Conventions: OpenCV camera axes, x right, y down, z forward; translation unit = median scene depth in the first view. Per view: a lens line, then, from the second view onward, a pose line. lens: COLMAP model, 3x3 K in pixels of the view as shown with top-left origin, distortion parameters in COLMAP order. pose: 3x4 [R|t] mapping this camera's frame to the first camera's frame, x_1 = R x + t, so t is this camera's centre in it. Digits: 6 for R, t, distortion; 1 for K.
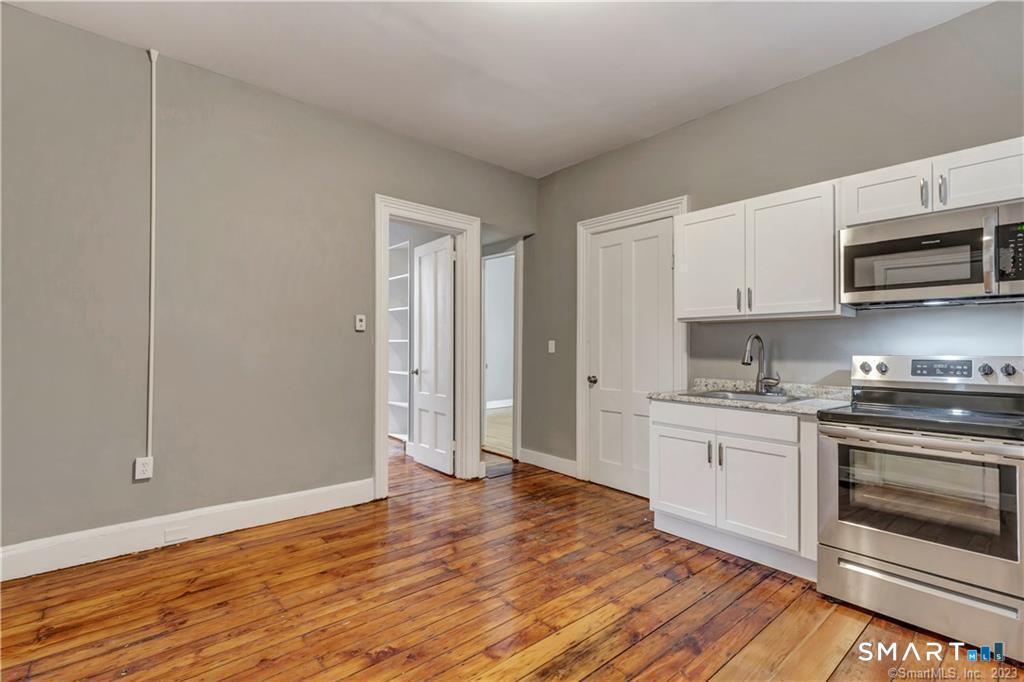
lens RADIAL K [[471.2, 0, 508.2], [0, 471.2, 343.0], [0, 0, 1]] dist [0.004957, 0.000199]
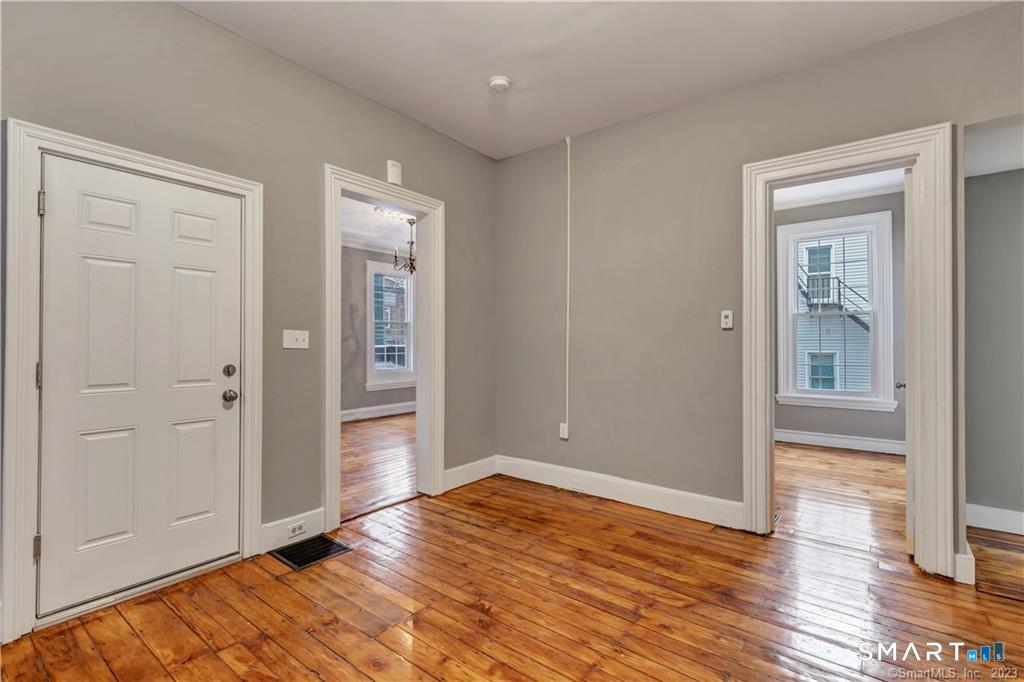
lens RADIAL K [[471.2, 0, 506.0], [0, 471.2, 341.4], [0, 0, 1]] dist [0.004957, 0.000199]
pose [[0.187898, -0.009653, -0.982141, 0.620146], [0.006353, 0.999943, -0.008612, 0.003232], [0.982168, -0.004621, 0.187949, 0.572188]]
